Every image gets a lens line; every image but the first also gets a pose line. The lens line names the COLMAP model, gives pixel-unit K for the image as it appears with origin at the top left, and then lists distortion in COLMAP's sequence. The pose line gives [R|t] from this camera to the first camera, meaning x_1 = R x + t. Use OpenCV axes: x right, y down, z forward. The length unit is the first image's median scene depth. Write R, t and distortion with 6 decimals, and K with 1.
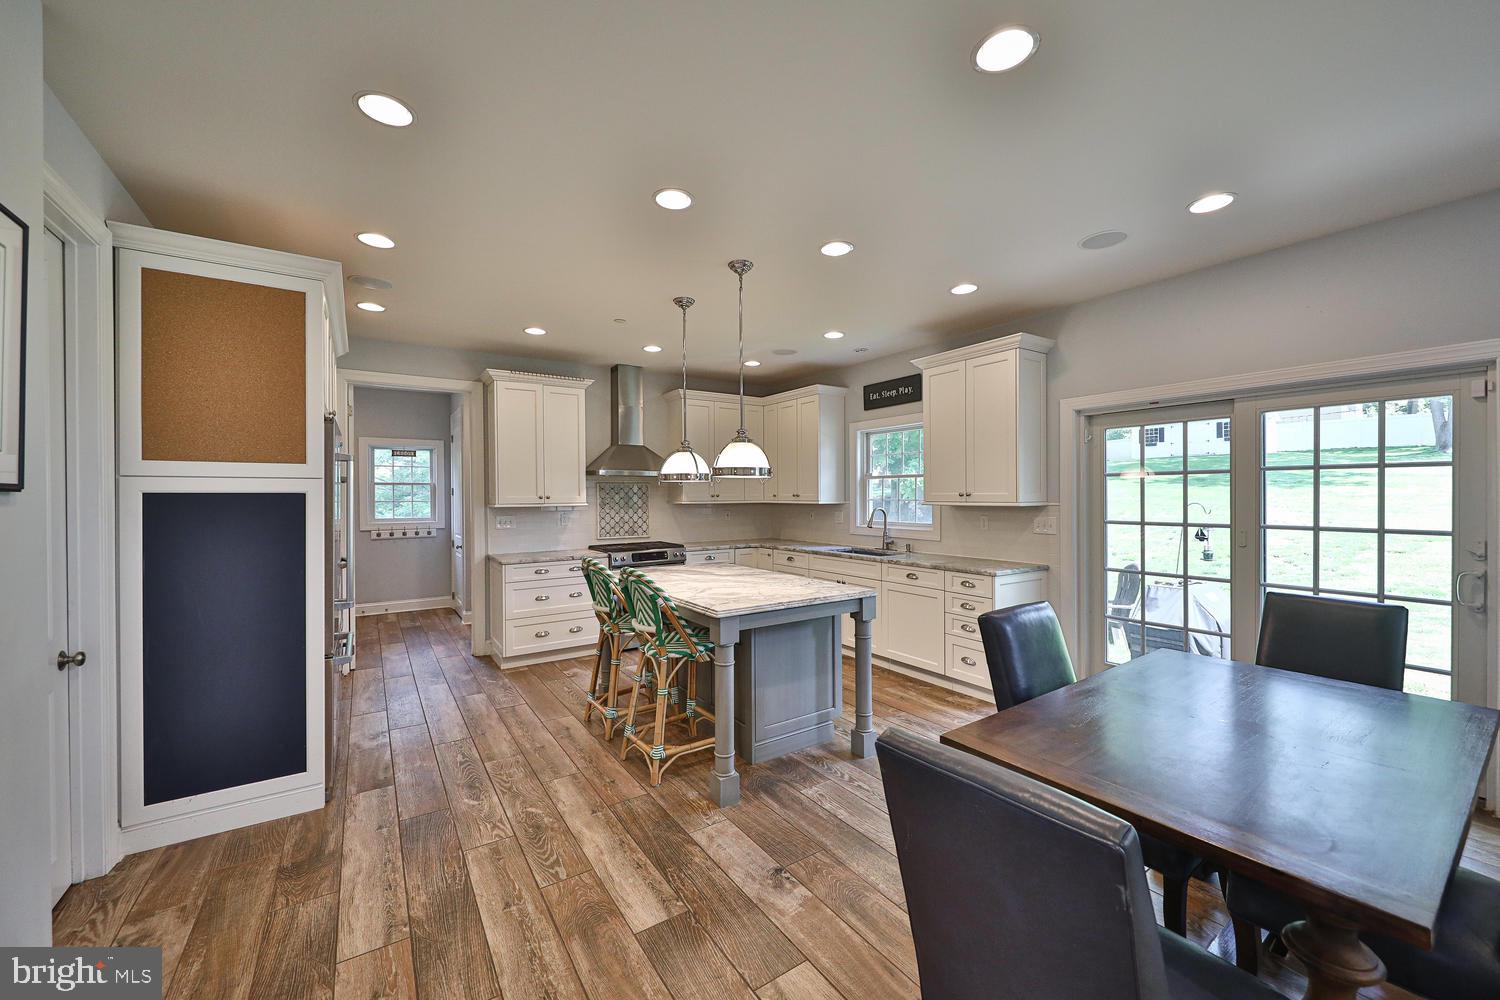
lens RADIAL K [[561.9, 0, 765.5], [0, 561.9, 493.8], [0, 0, 1]] dist [-0.000048, 0.000085]
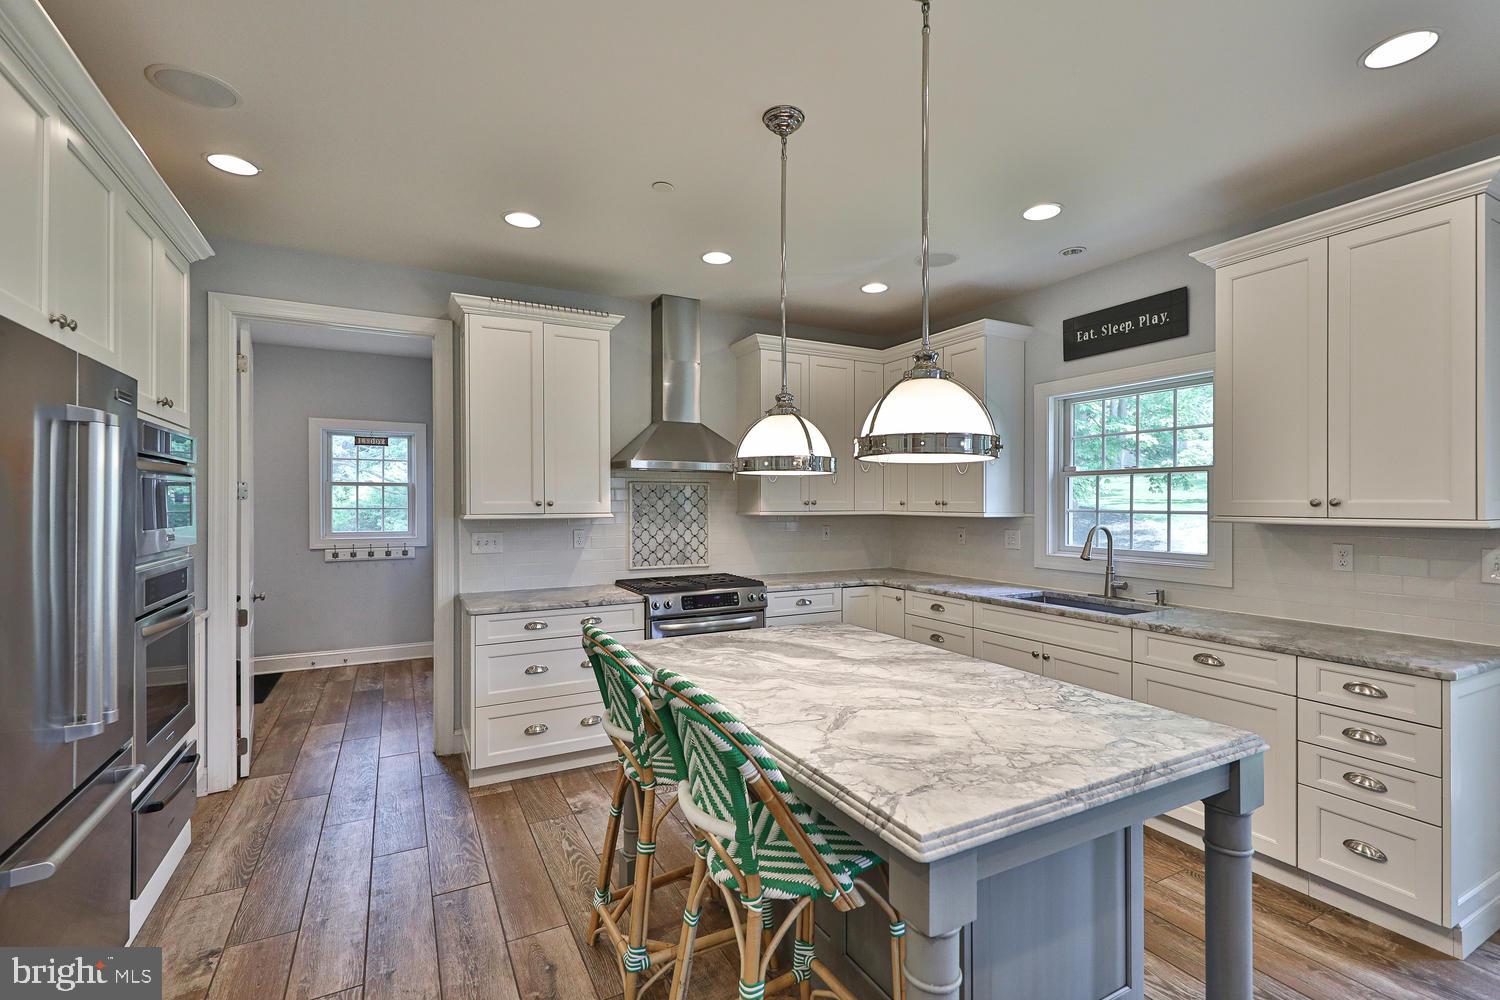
lens RADIAL K [[671.5, 0, 747.1], [0, 671.5, 501.3], [0, 0, 1]] dist [0.004305, -0.000093]
pose [[0.990299, 0.005341, -0.138853, -0.072177], [-0.005446, 0.999985, -0.000374, 0.002895], [0.138849, 0.001127, 0.990313, 0.310745]]
